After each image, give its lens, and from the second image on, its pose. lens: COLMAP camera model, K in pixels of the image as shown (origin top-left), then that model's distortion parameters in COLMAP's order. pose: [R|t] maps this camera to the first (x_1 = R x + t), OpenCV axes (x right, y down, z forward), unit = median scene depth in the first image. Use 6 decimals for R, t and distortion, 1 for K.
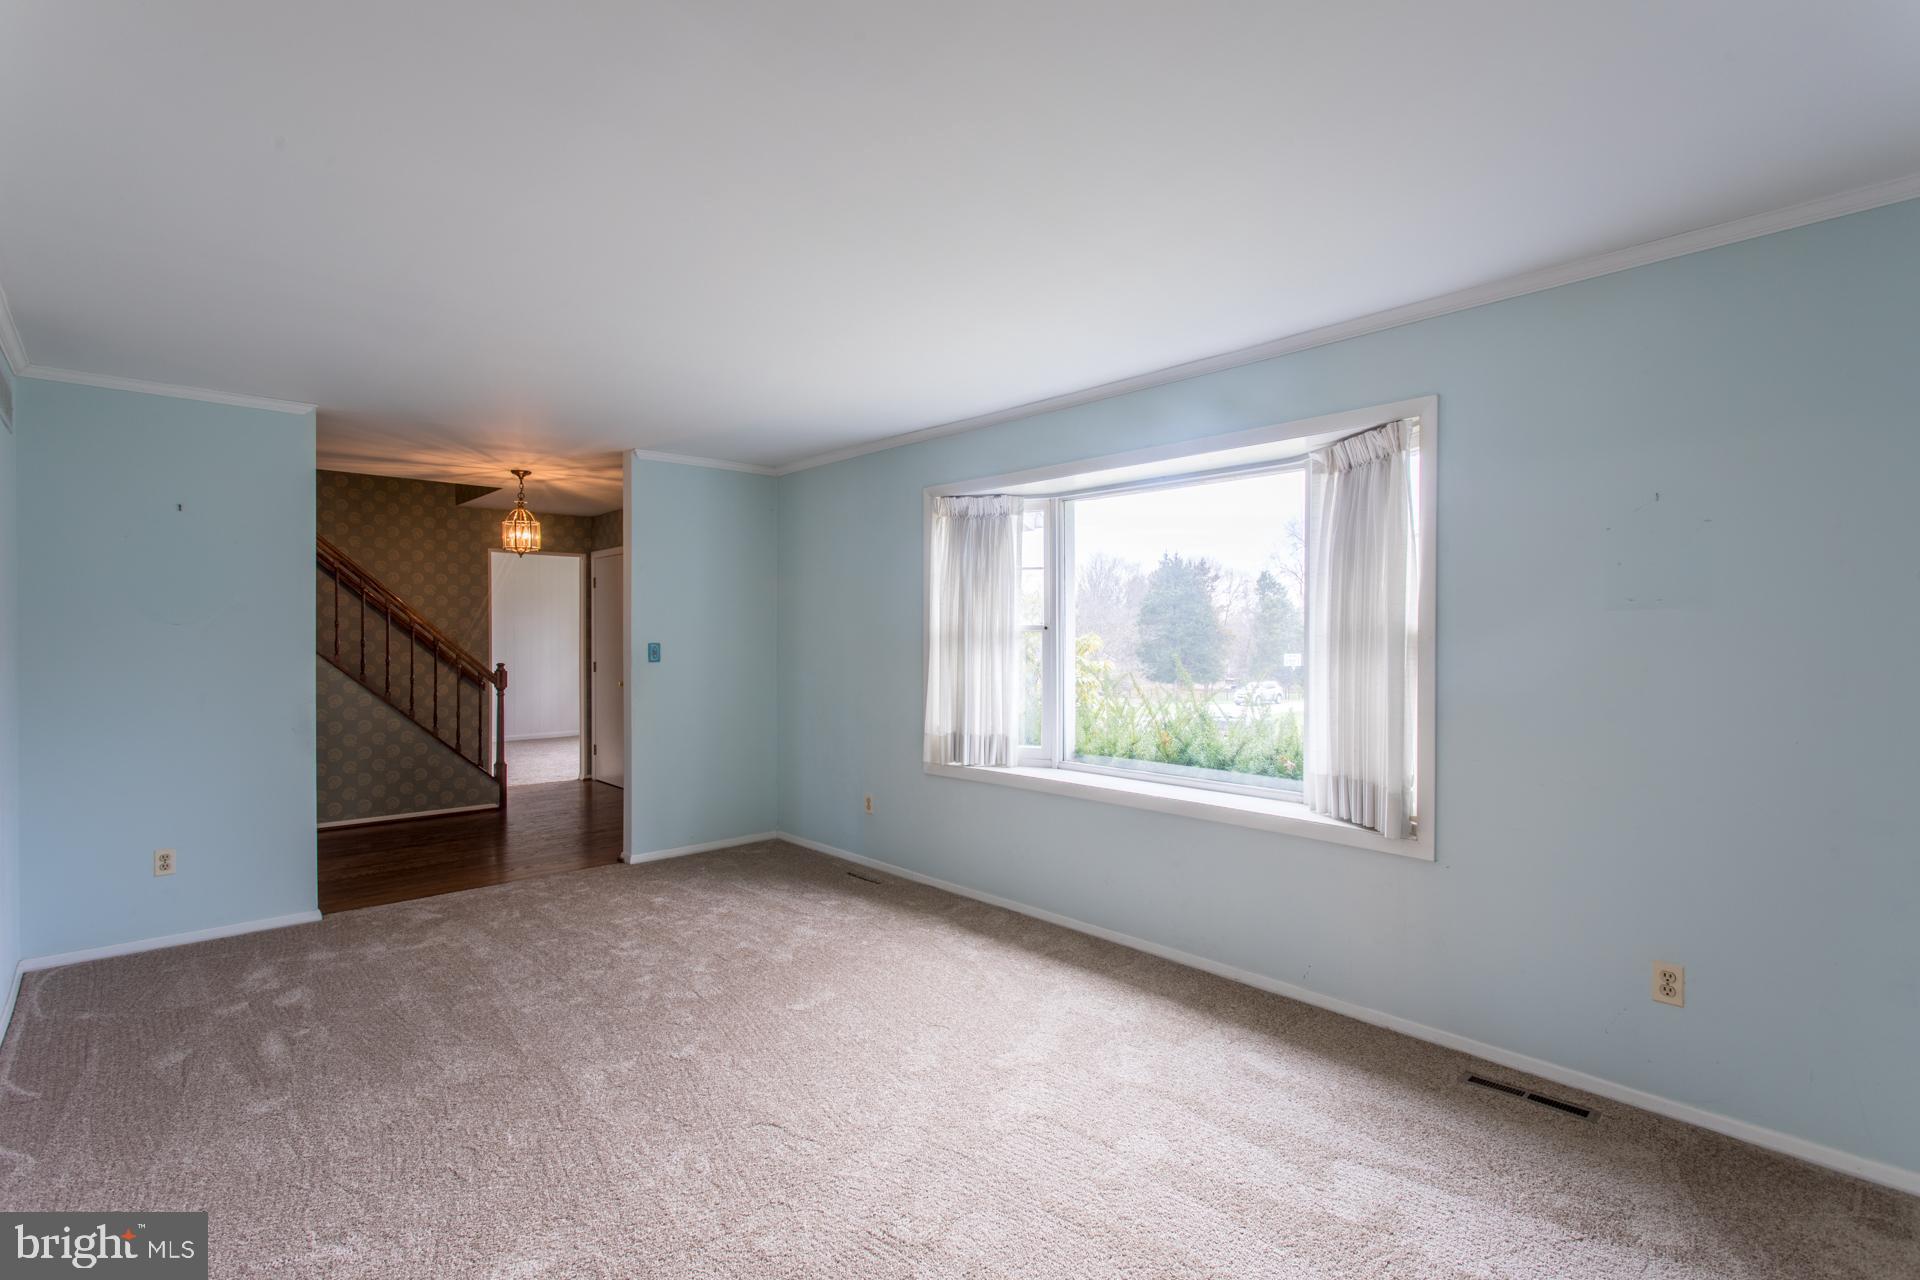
lens RADIAL K [[902.3, 0, 950.0], [0, 902.3, 635.9], [0, 0, 1]] dist [-0.002972, 0.001722]
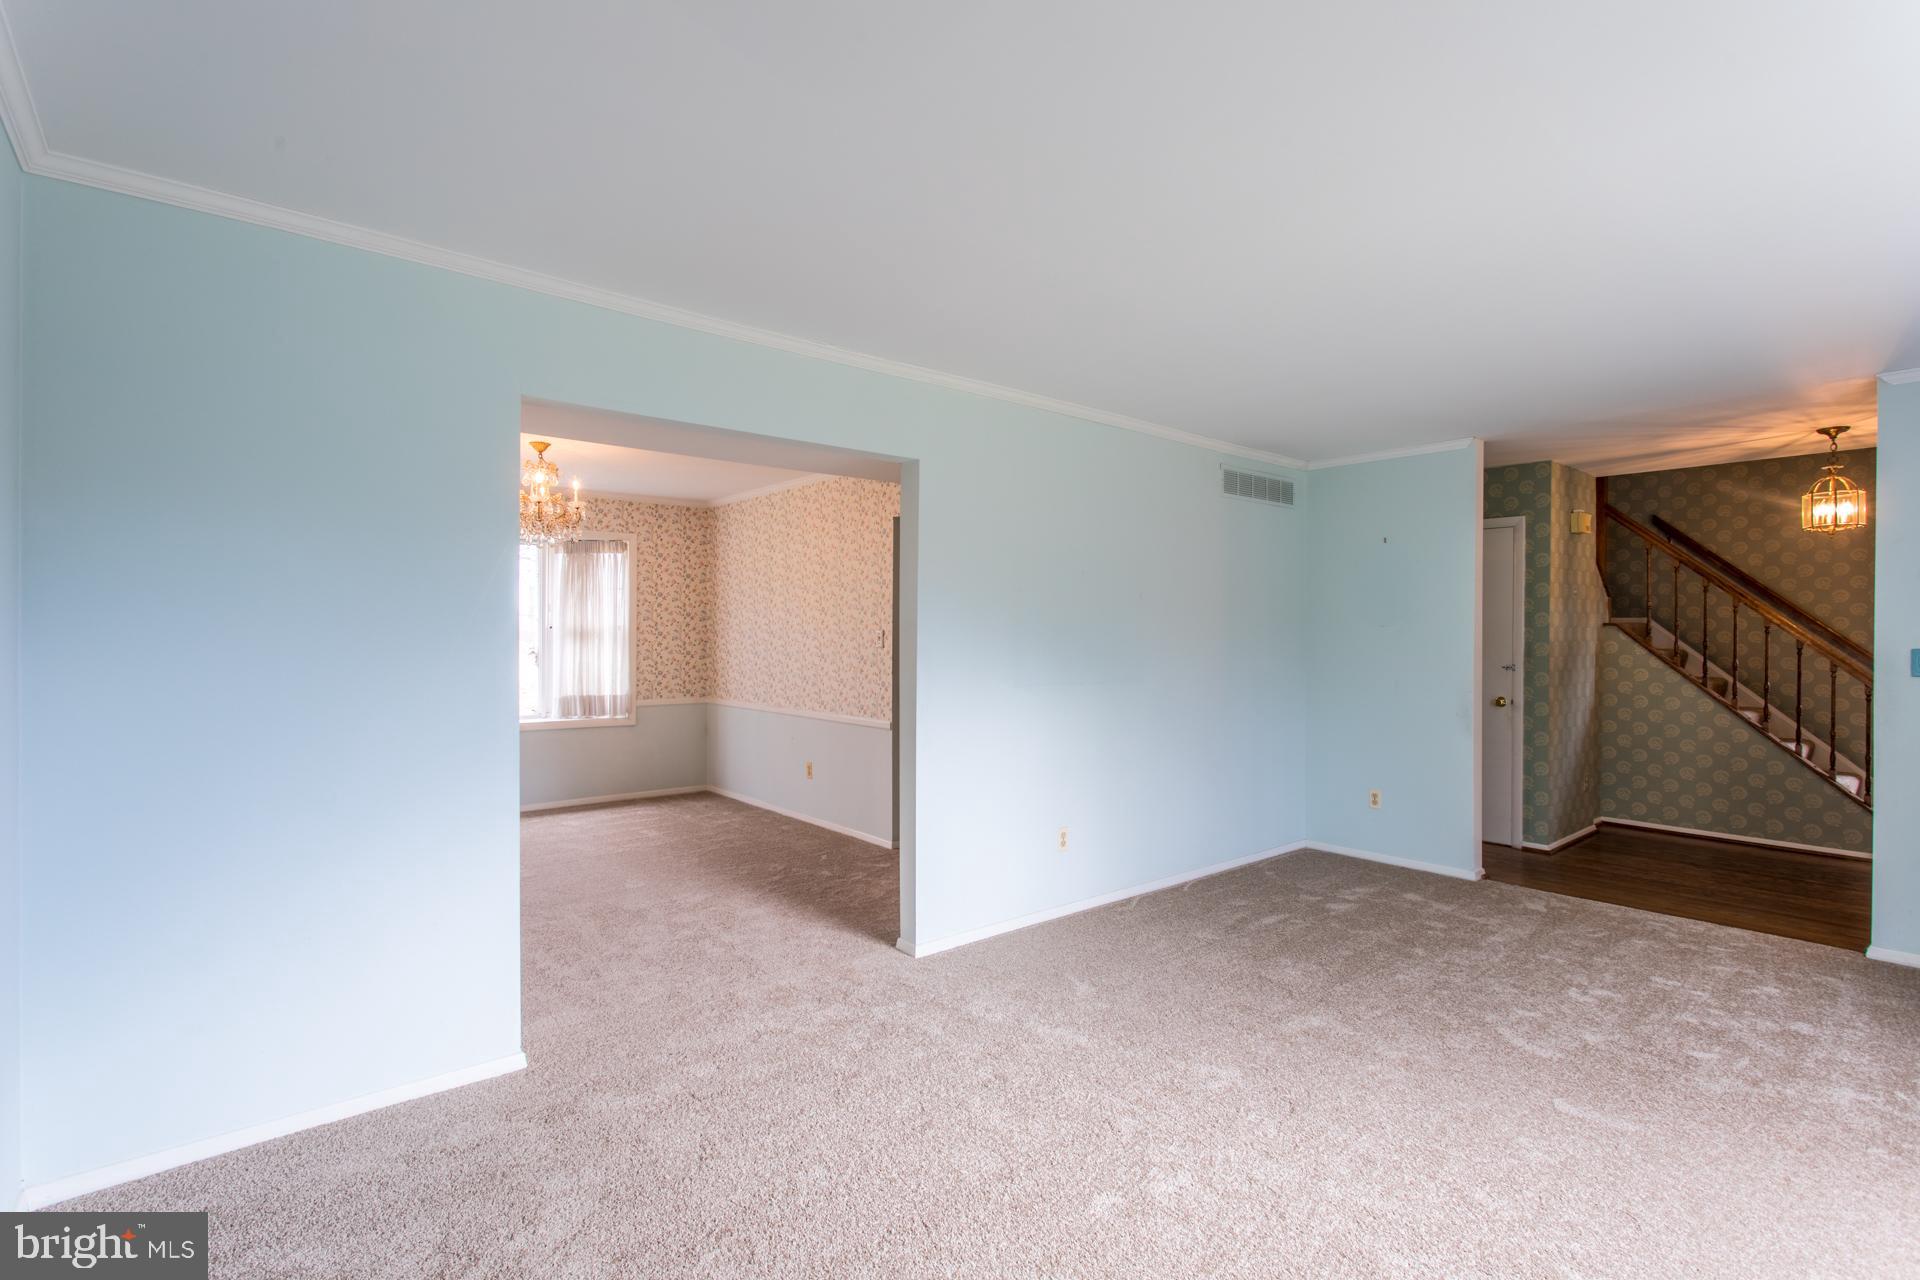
lens RADIAL K [[904.6, 0, 949.5], [0, 904.6, 635.1], [0, 0, 1]] dist [-0.002614, 0.005174]
pose [[-0.048479, 0.003291, -0.998819, 0.486396], [-0.006871, 0.999970, 0.003628, -0.000370], [0.998801, 0.007039, -0.048455, 0.373935]]
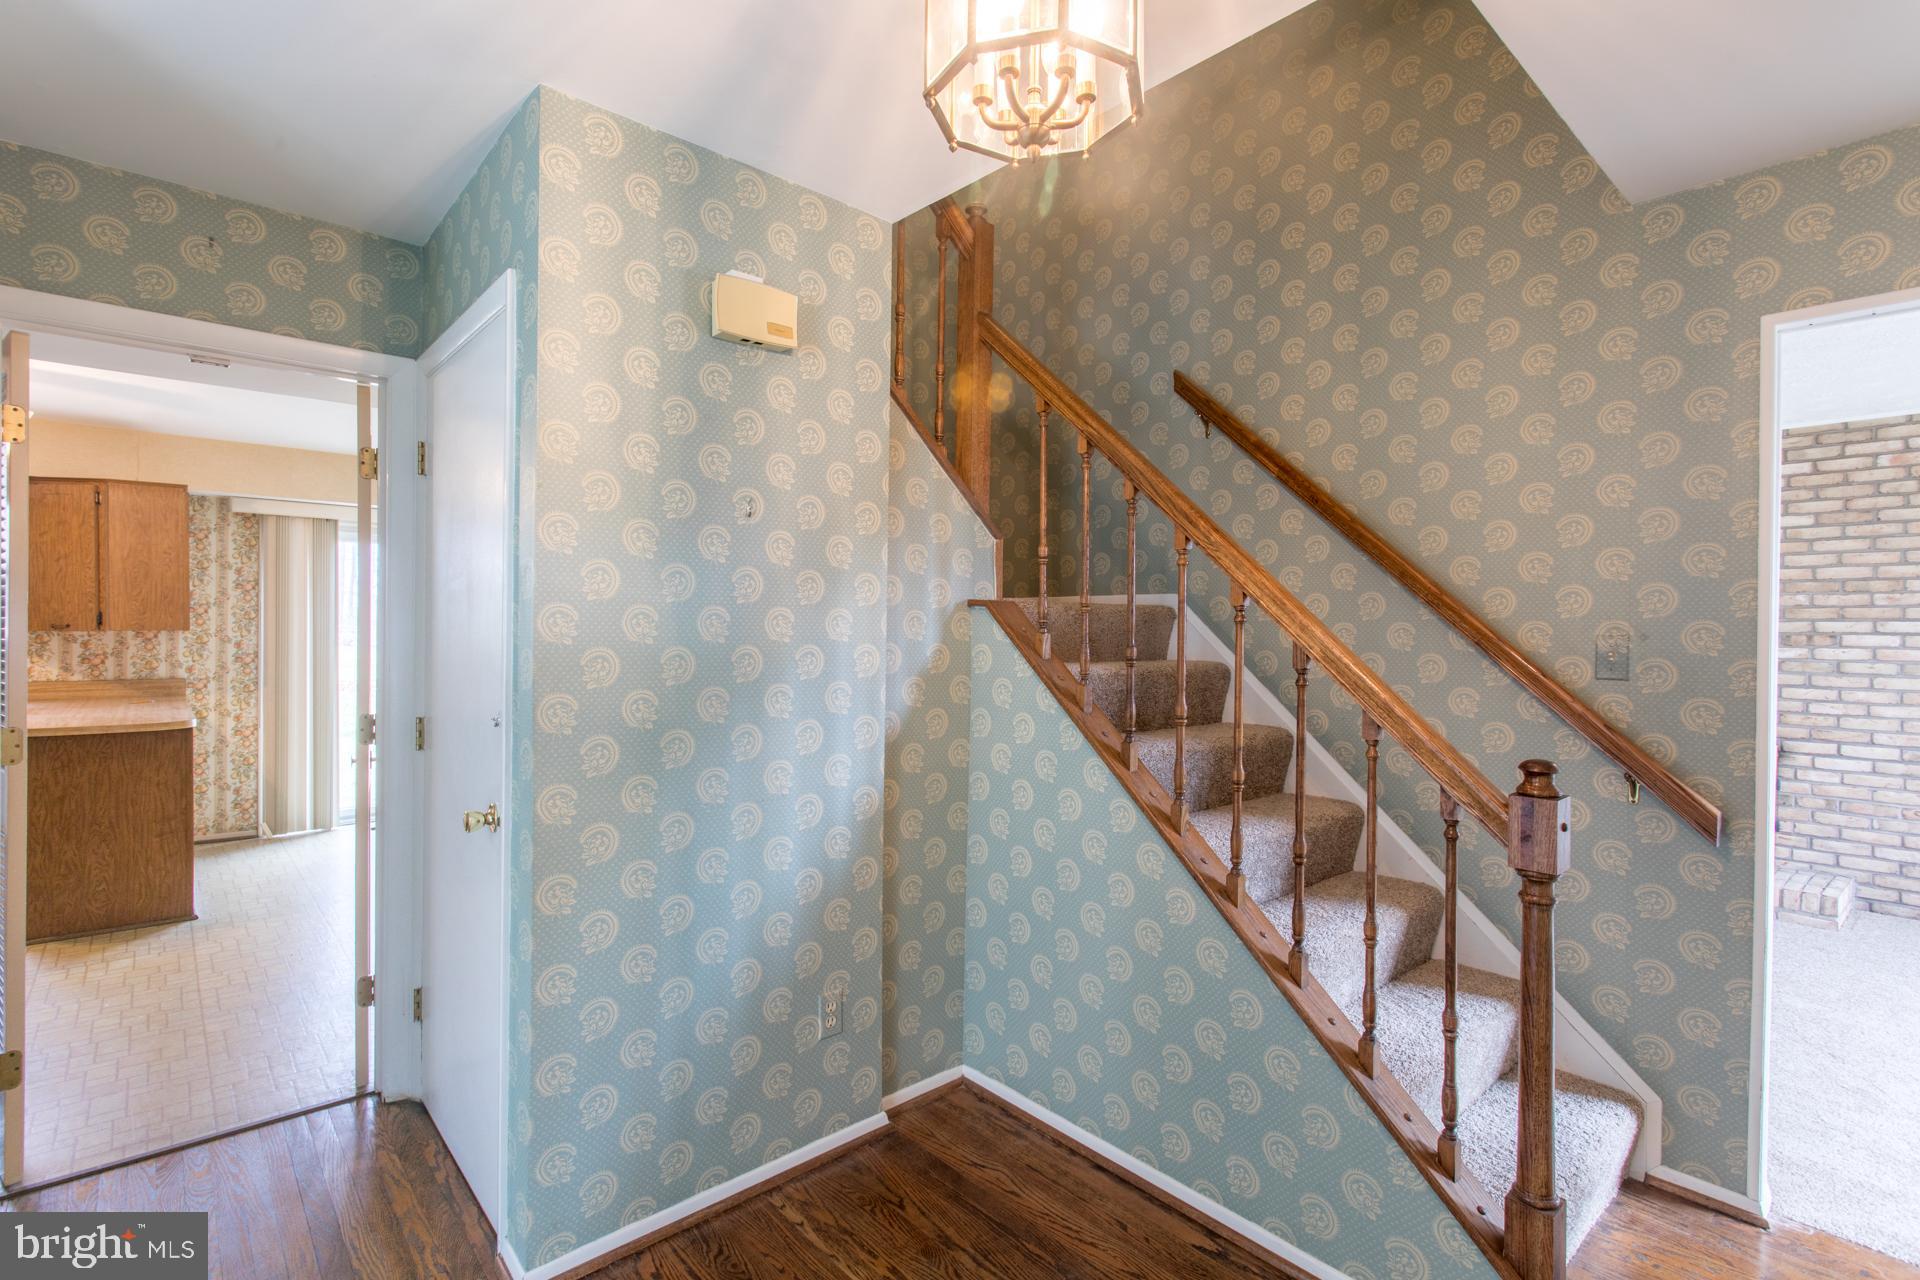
lens RADIAL K [[902.3, 0, 950.0], [0, 902.3, 635.9], [0, 0, 1]] dist [-0.002972, 0.001722]
pose [[-0.008227, 0.007765, -0.999936, -0.430152], [-0.012747, 0.999888, 0.007869, -0.002290], [0.999885, 0.012811, -0.008127, 1.362255]]
